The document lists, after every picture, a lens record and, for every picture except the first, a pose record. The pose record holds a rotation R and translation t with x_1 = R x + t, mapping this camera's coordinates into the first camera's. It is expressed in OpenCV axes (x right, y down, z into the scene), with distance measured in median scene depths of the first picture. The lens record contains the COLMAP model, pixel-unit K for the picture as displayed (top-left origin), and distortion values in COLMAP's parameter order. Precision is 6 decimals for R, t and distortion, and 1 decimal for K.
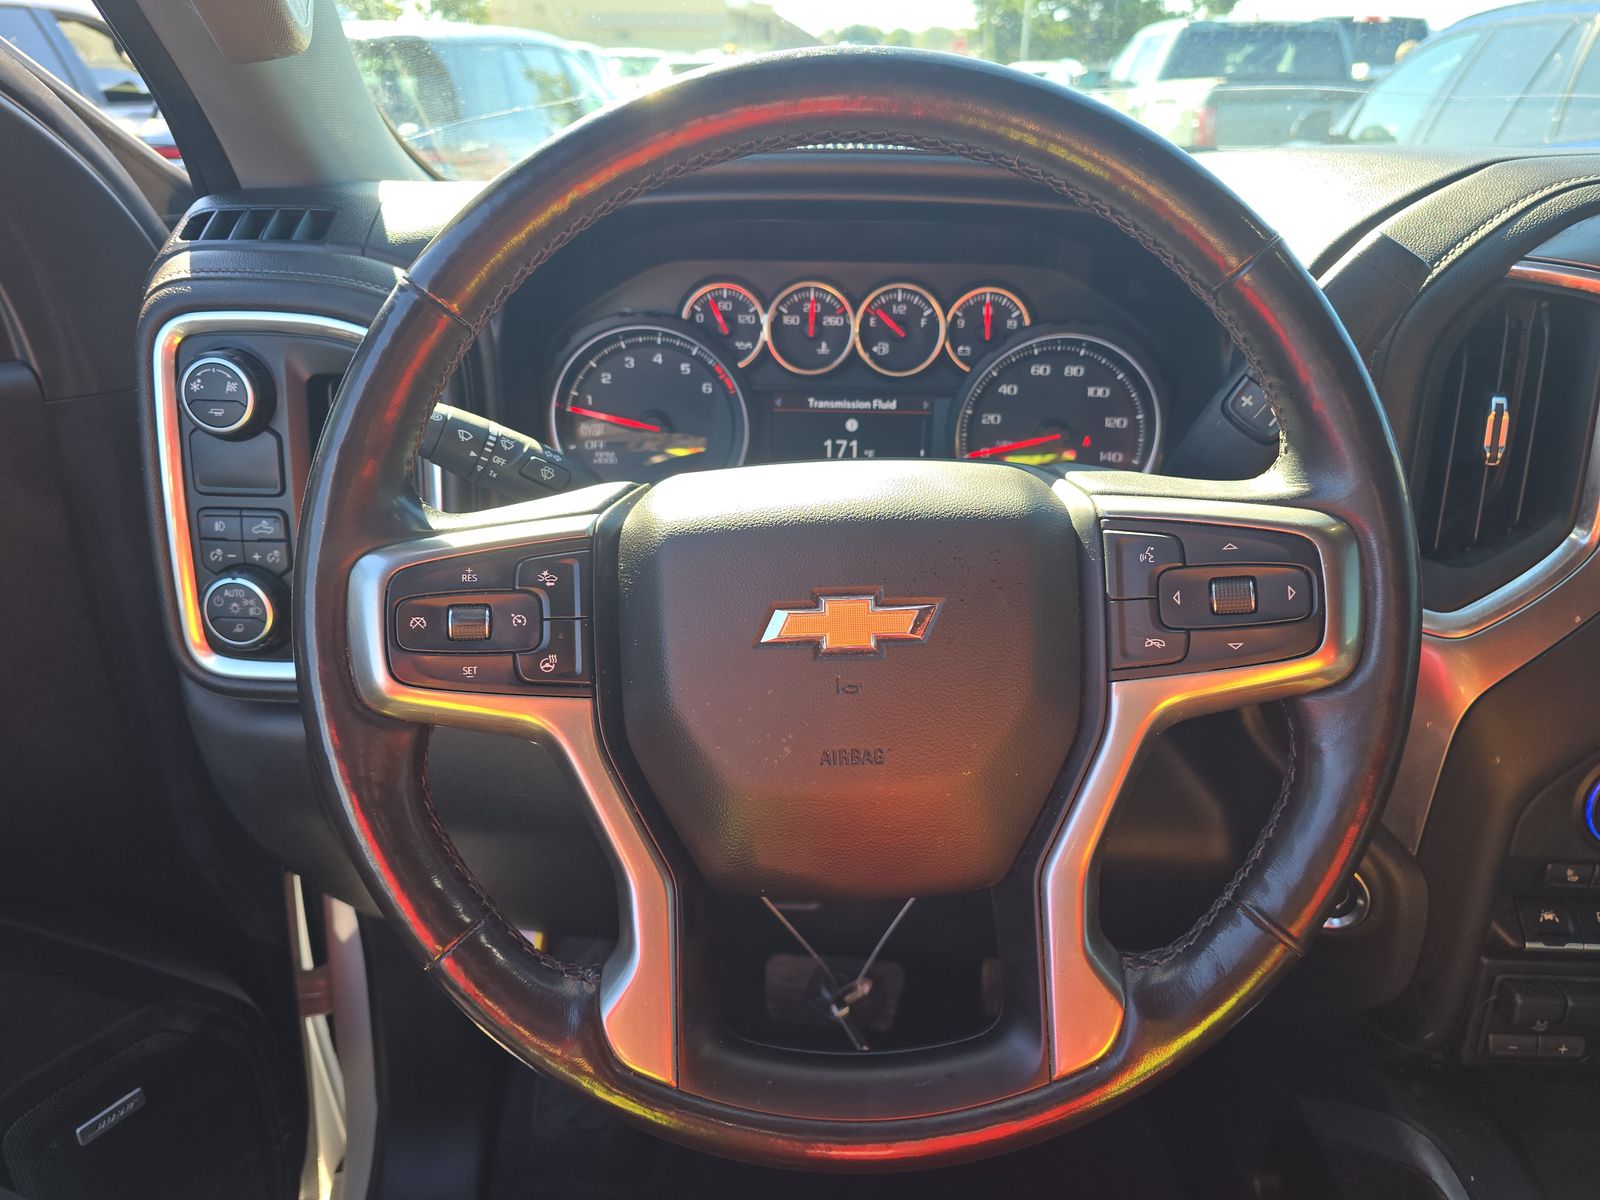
lens RADIAL K [[1084.0, 0, 796.9], [0, 1084.0, 625.1], [0, 0, 1]] dist [0.005537, -0.002515]
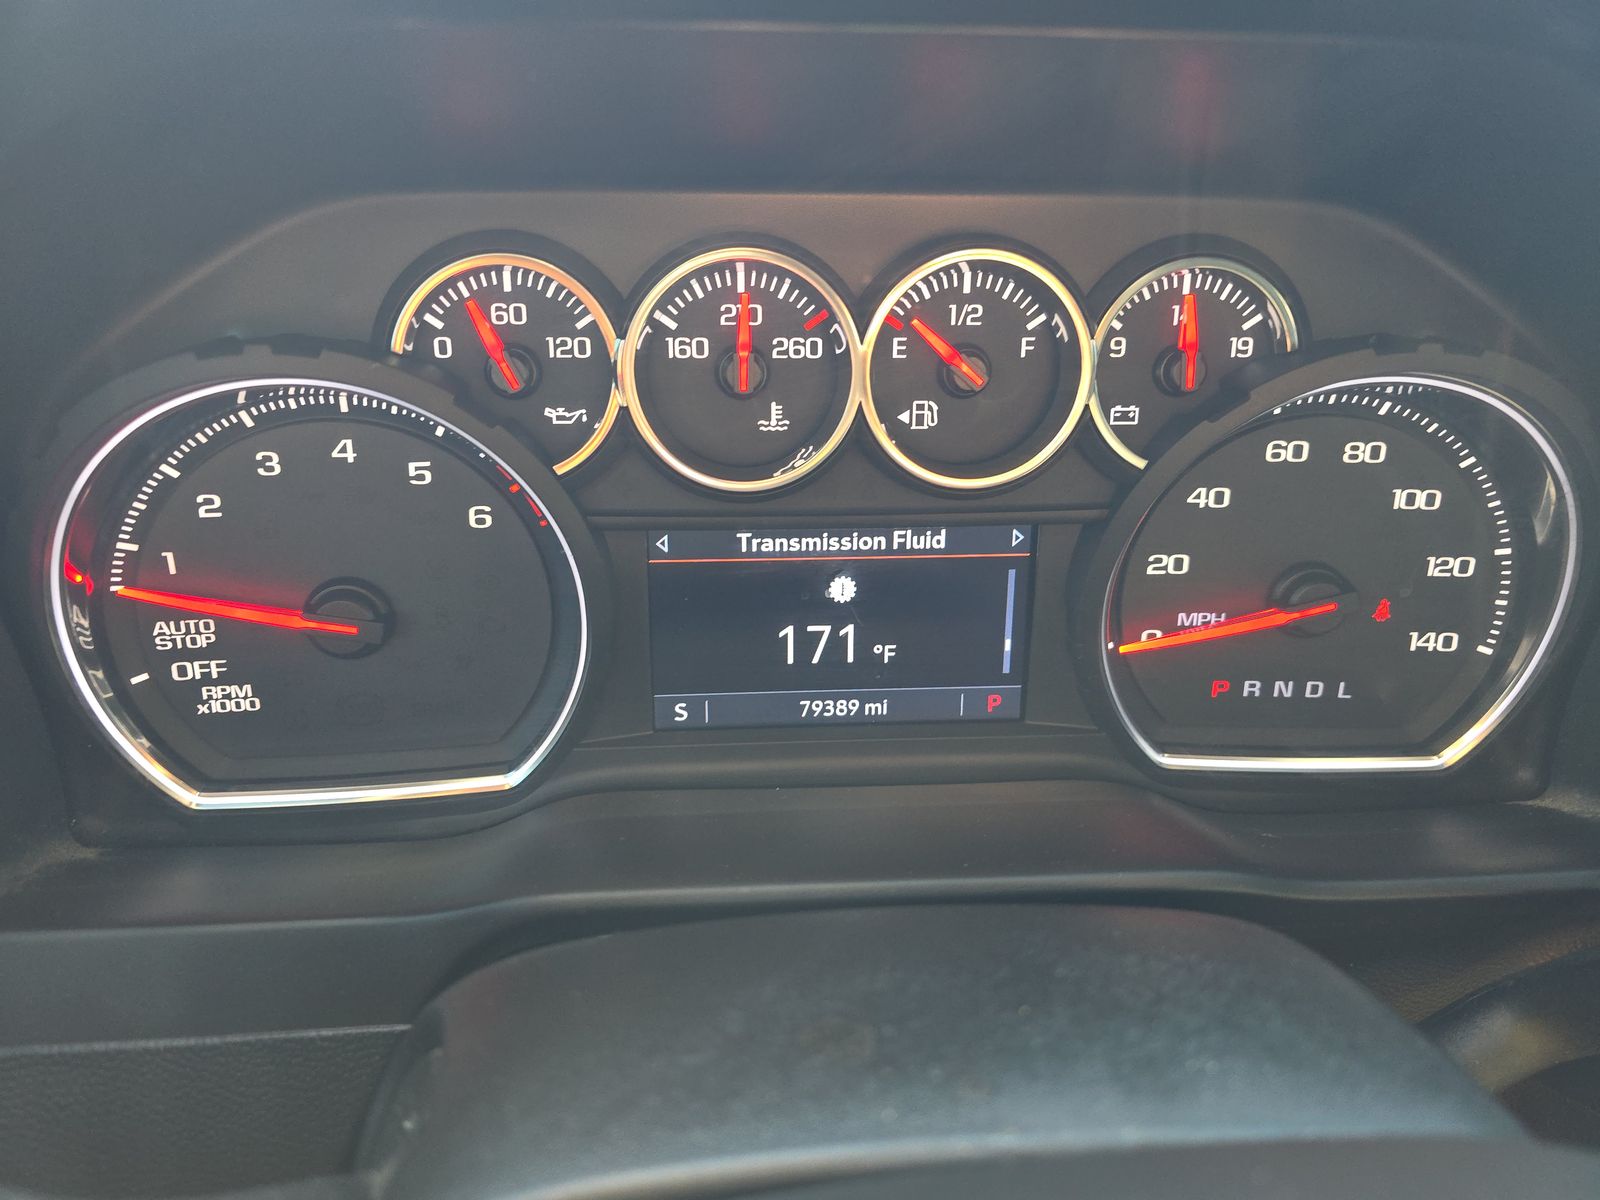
lens RADIAL K [[1087.1, 0, 800.0], [0, 1087.1, 600.0], [0, 0, 1]] dist [-0.015711, -0.002870]
pose [[0.990843, -0.051805, 0.124687, -0.018624], [0.049892, 0.998585, 0.018422, -0.197588], [-0.125465, -0.012032, 0.992025, 0.614473]]
